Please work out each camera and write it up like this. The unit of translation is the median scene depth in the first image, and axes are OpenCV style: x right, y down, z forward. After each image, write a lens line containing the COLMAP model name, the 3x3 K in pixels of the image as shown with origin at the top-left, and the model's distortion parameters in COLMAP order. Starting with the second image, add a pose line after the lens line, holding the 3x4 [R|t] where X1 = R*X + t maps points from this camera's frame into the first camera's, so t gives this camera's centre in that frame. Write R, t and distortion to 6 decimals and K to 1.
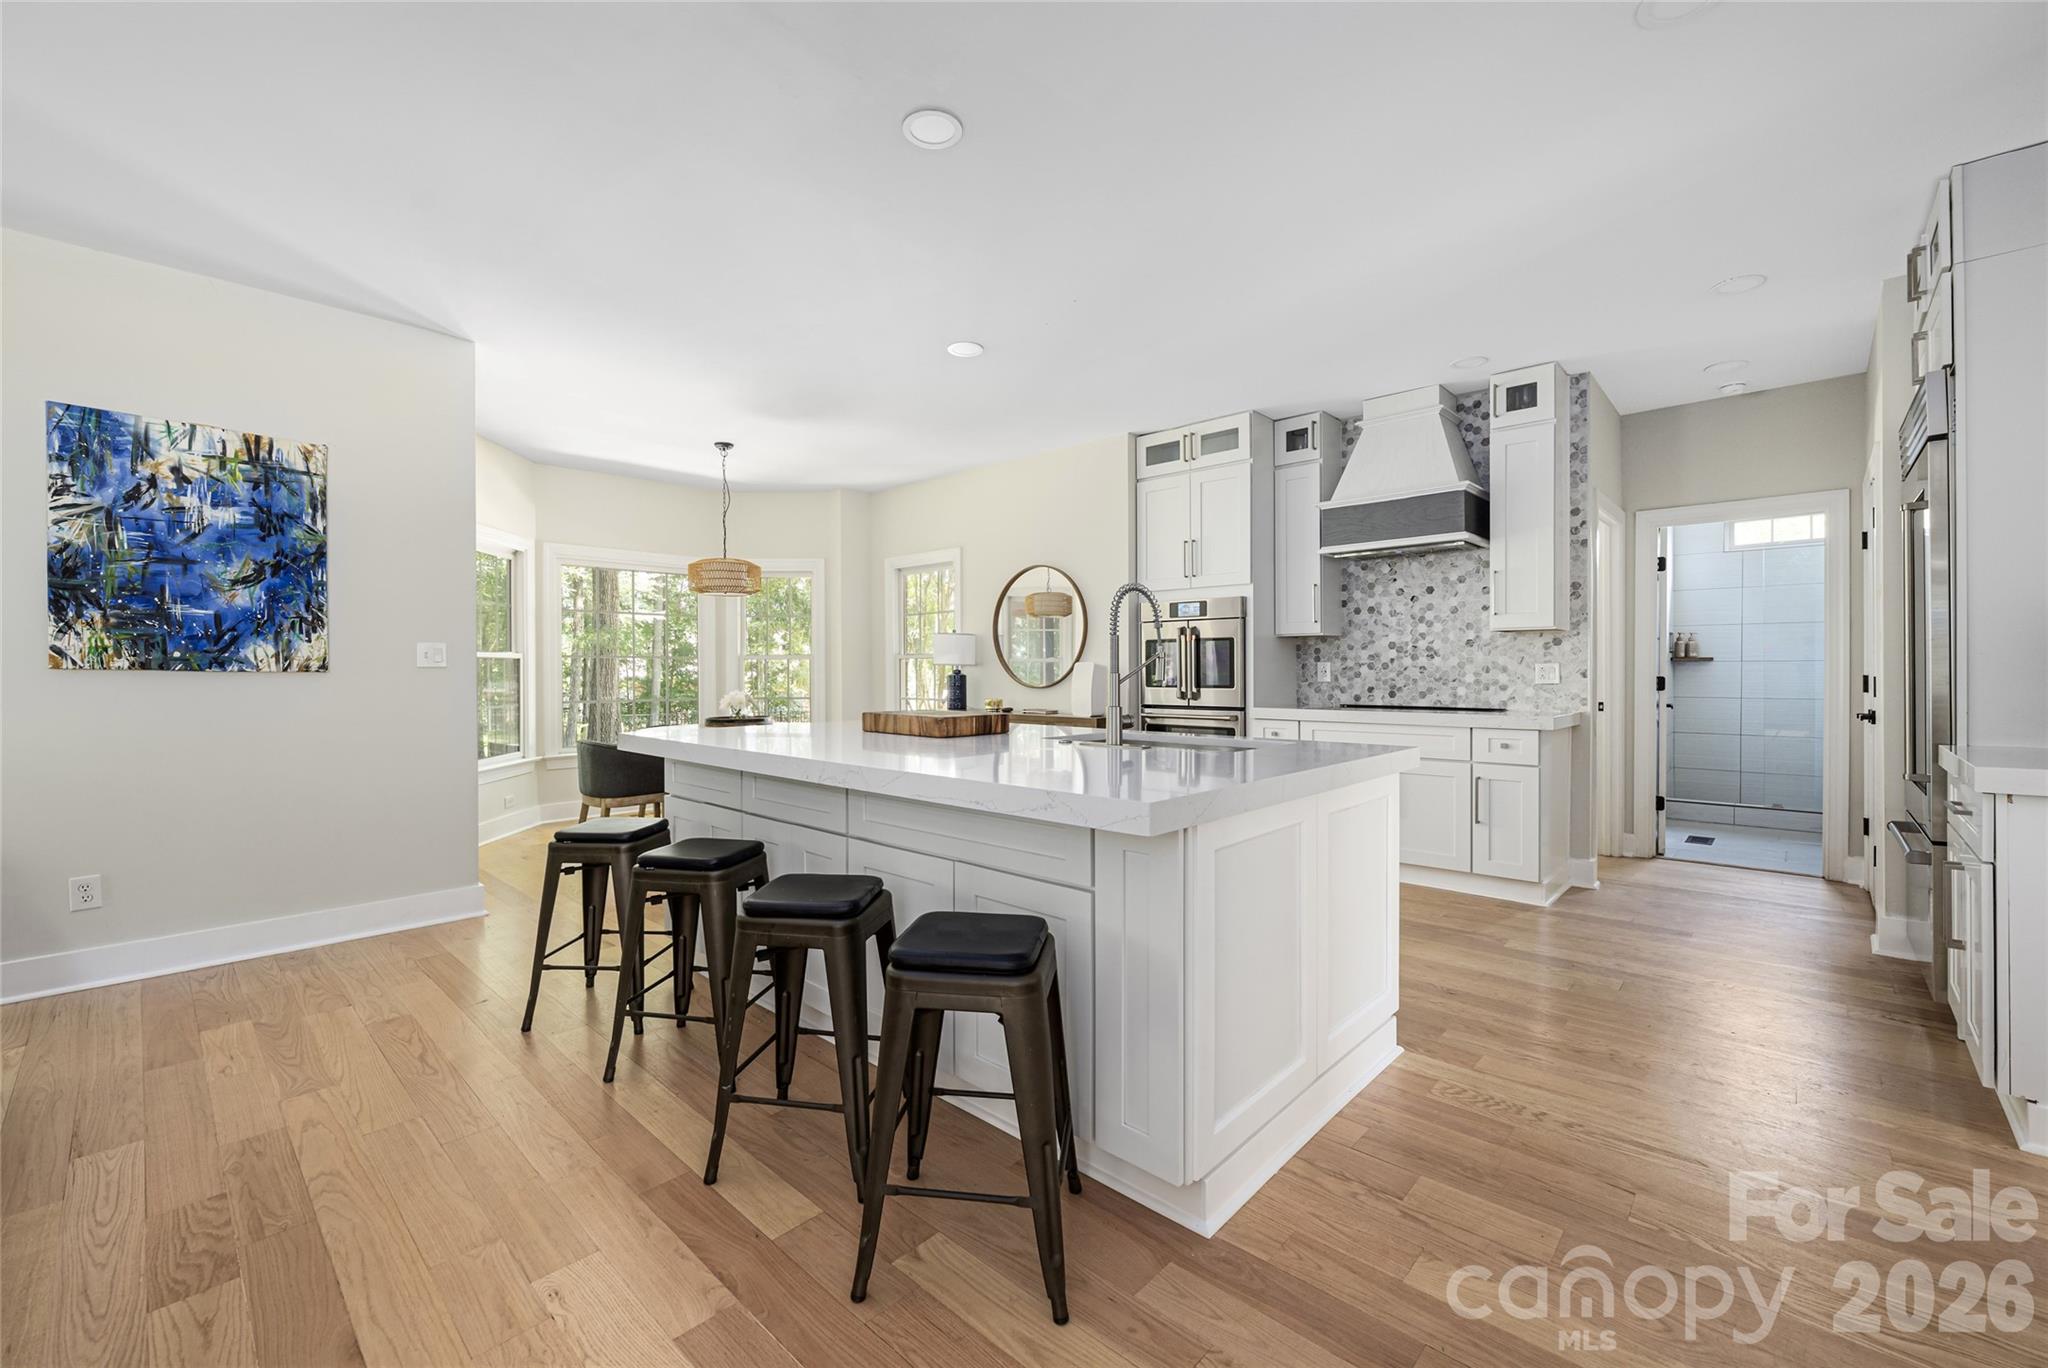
lens RADIAL K [[835.5, 0, 1019.8], [0, 835.5, 680.3], [0, 0, 1]] dist [-0.001905, -0.000168]
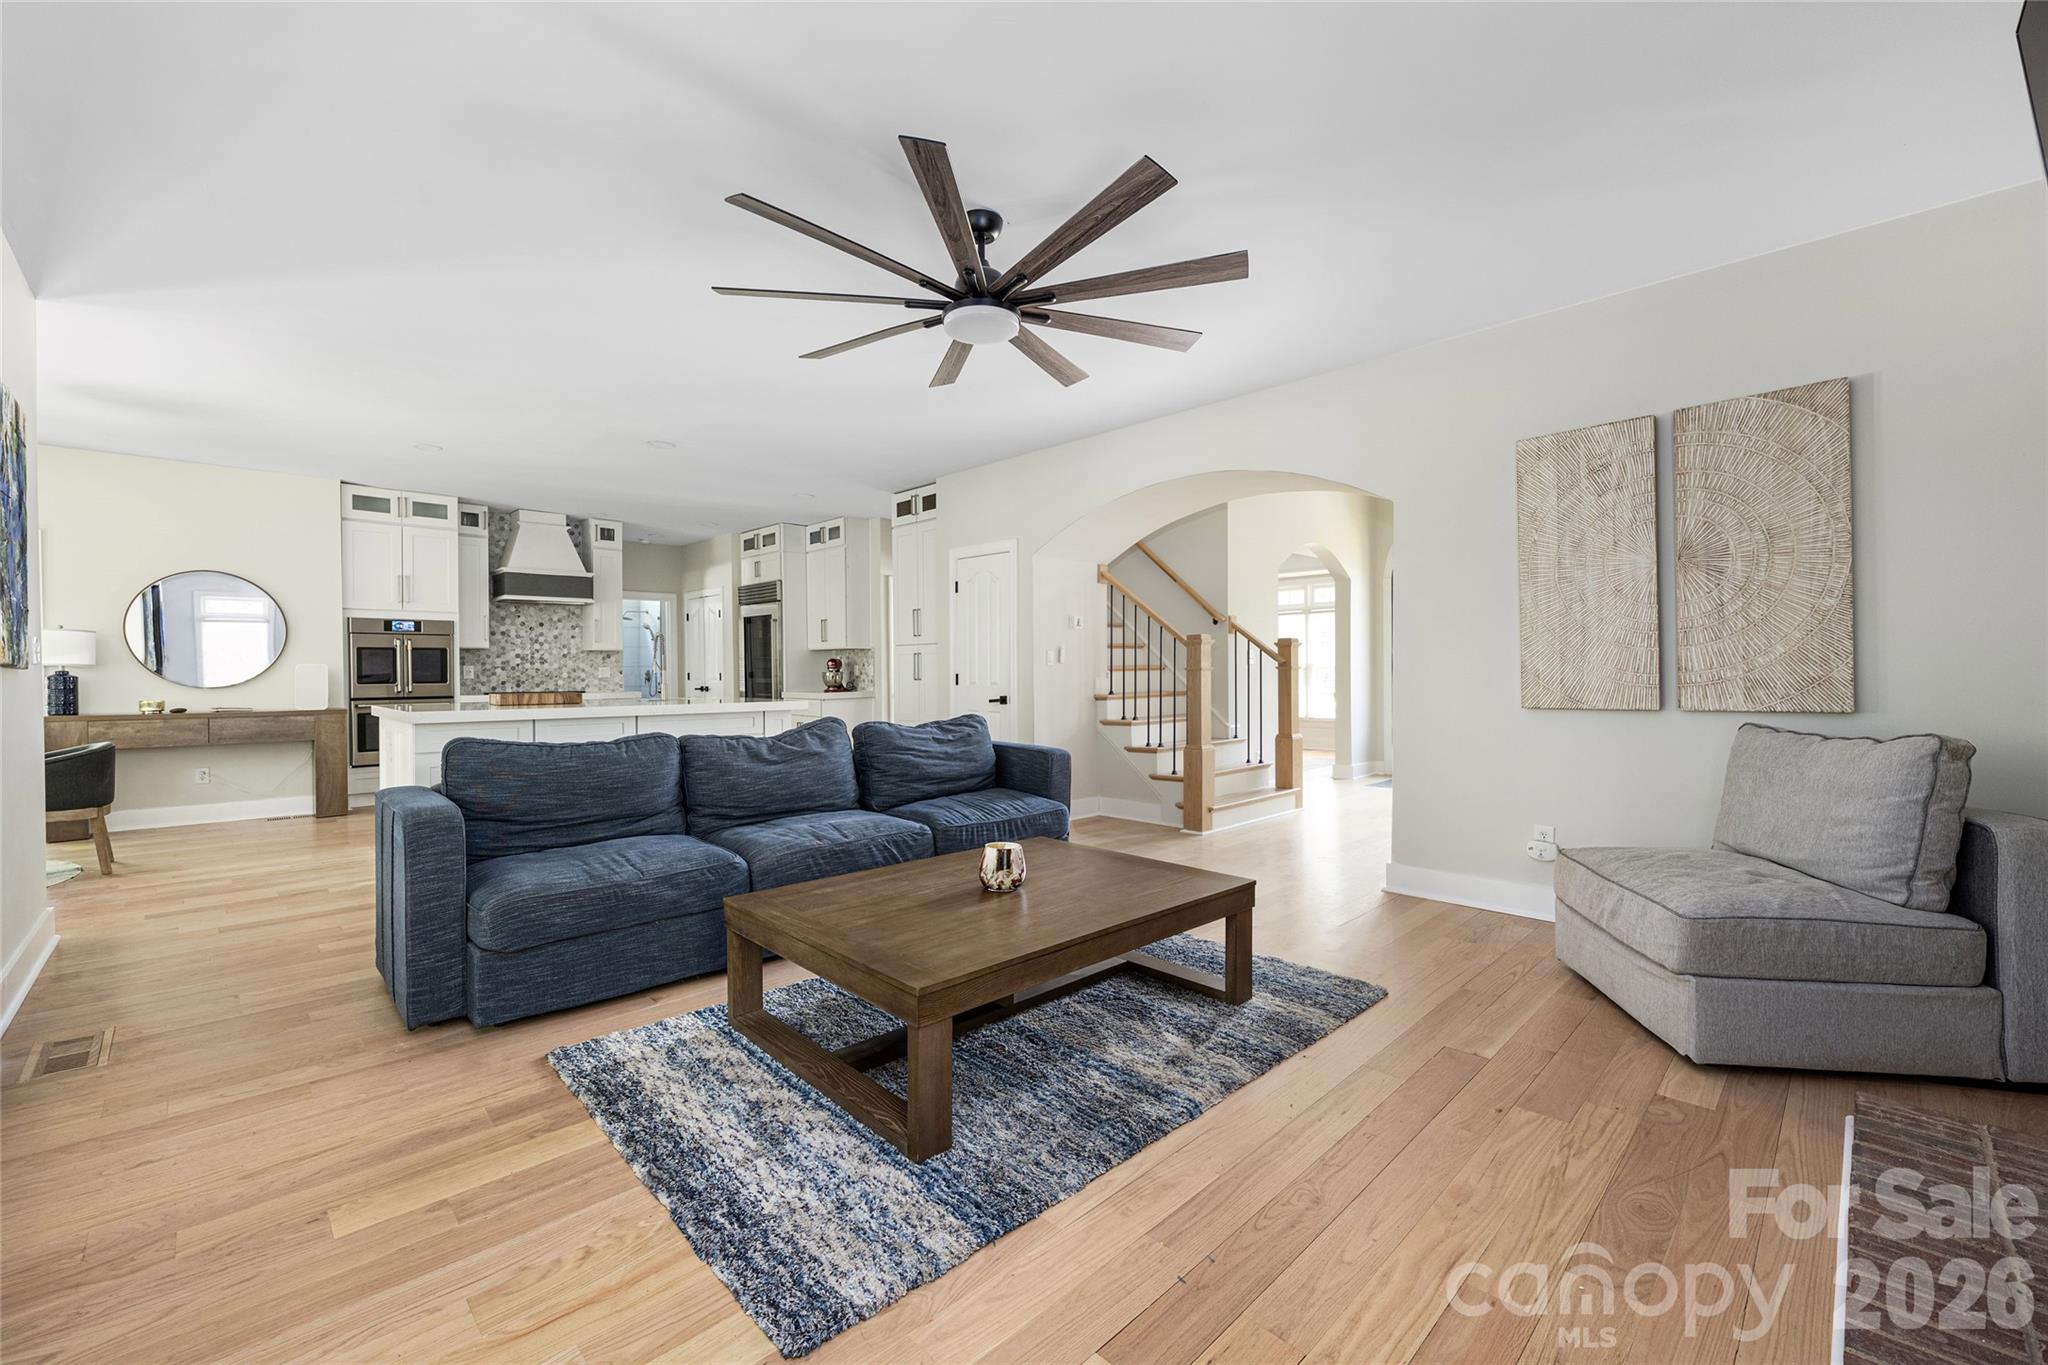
lens RADIAL K [[835.5, 0, 1019.8], [0, 835.5, 678.8], [0, 0, 1]] dist [-0.001905, -0.000168]
pose [[0.043734, -0.008678, 0.999006, -1.174217], [0.016814, 0.999827, 0.007949, 0.007160], [-0.998902, 0.016449, 0.043872, -0.064236]]
